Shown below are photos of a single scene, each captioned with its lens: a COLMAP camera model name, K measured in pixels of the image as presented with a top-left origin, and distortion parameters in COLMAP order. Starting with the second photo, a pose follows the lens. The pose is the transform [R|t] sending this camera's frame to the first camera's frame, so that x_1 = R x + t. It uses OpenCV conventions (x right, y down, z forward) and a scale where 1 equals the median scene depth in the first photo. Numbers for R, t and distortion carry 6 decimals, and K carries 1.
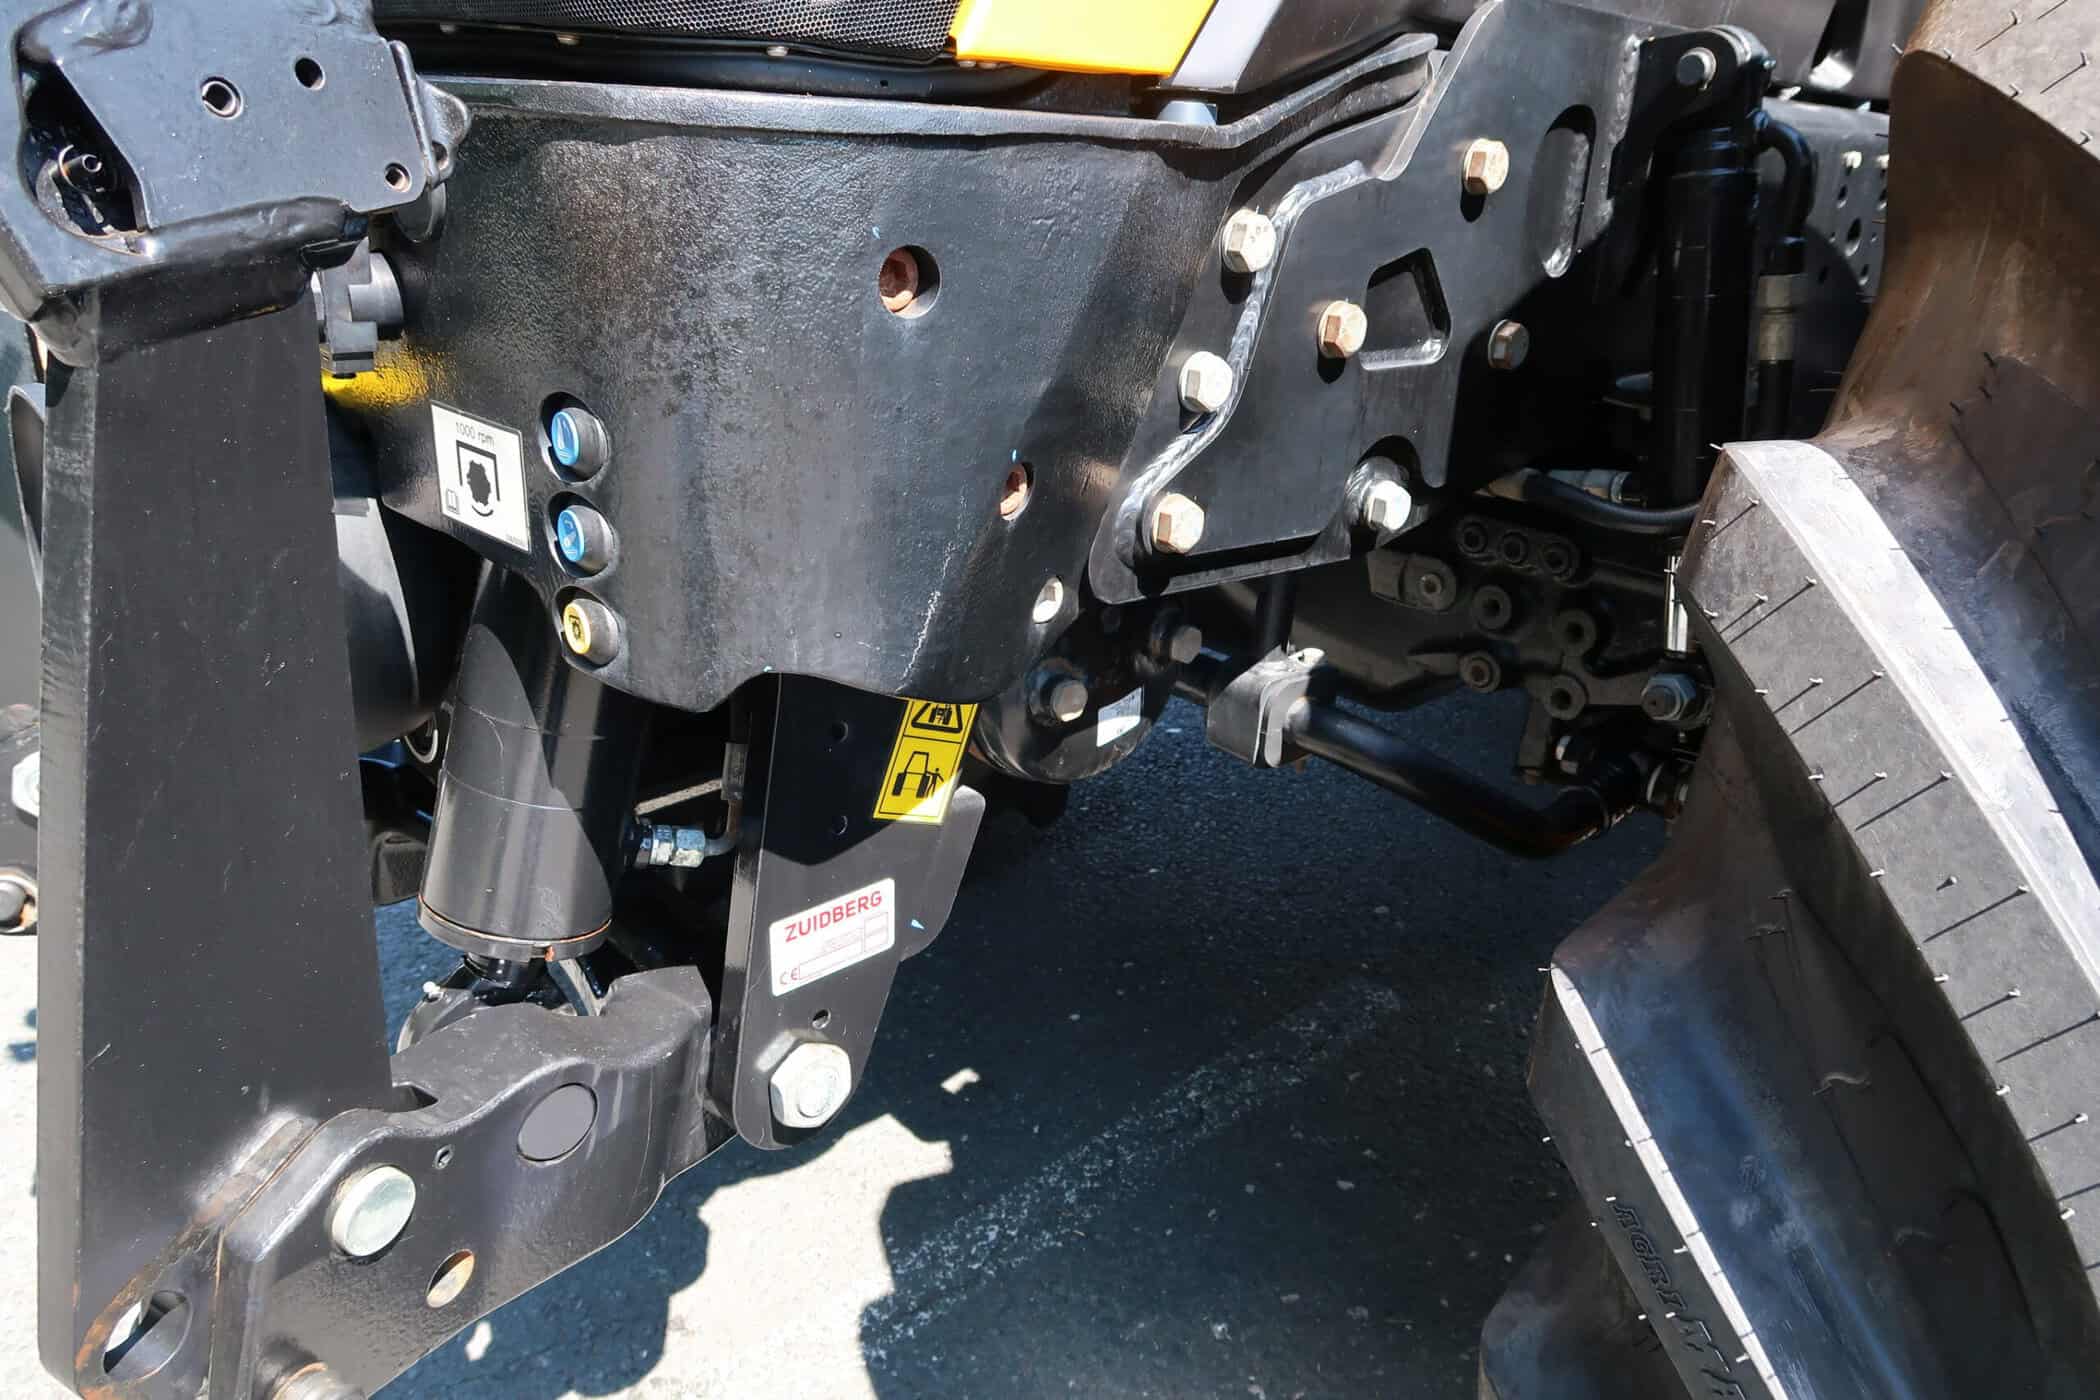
lens RADIAL K [[1443.4, 0, 1051.7], [0, 1443.4, 686.2], [0, 0, 1]] dist [-0.019544, 0.004834]
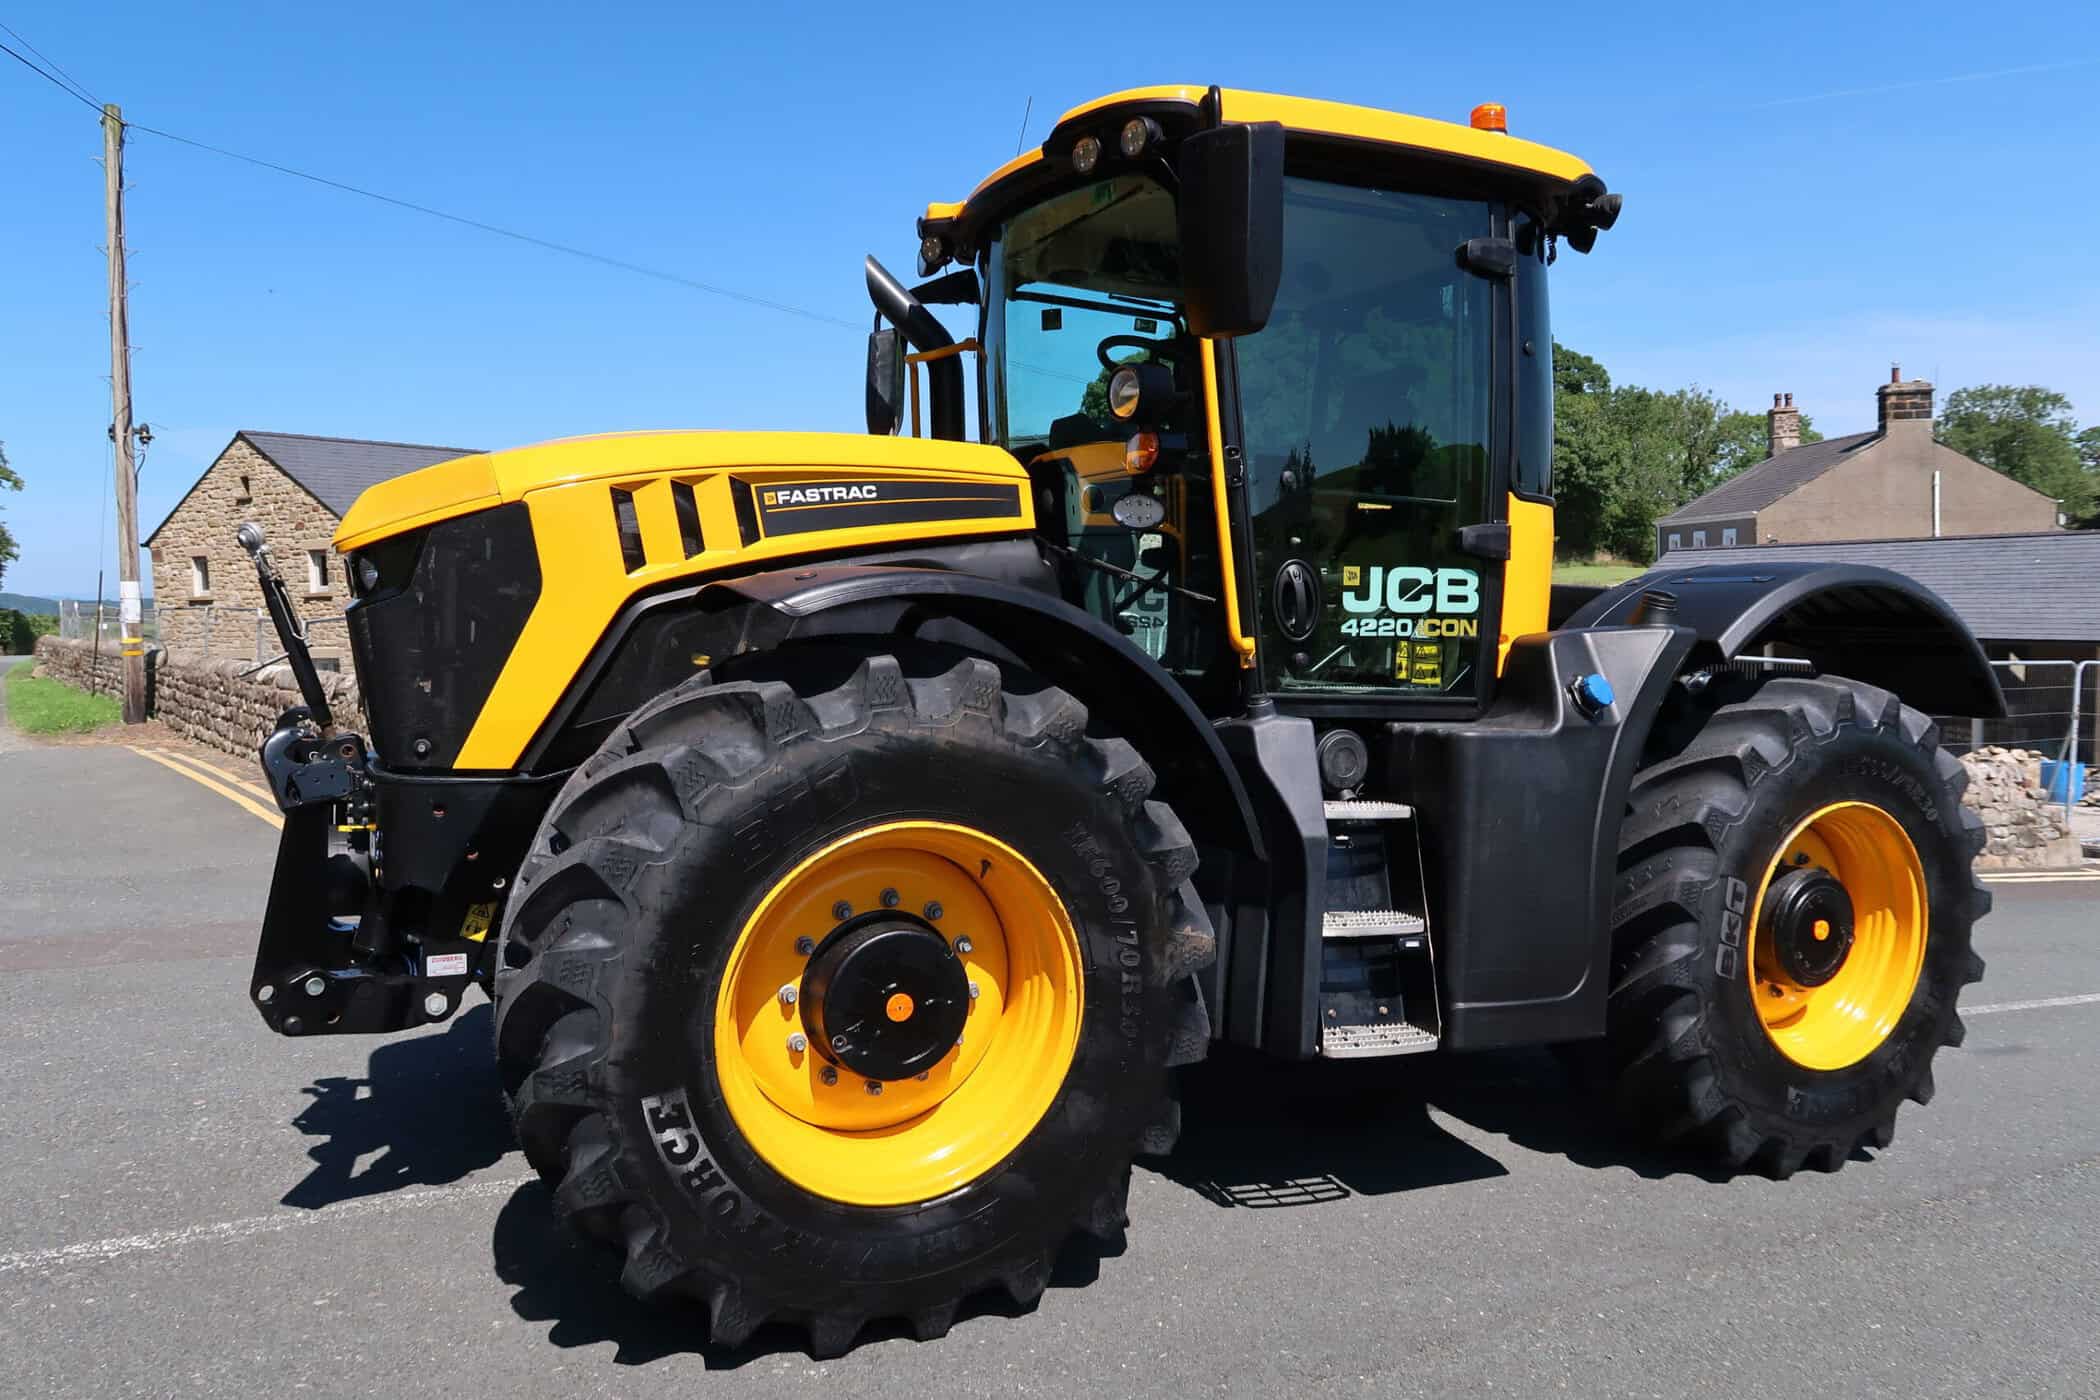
lens RADIAL K [[1443.4, 0, 1045.6], [0, 1443.4, 704.3], [0, 0, 1]] dist [-0.019544, 0.004834]
pose [[0.956933, 0.010122, -0.290131, 2.650278], [-0.100652, 0.948970, -0.298872, 0.523576], [0.272301, 0.315202, 0.909120, -2.461377]]
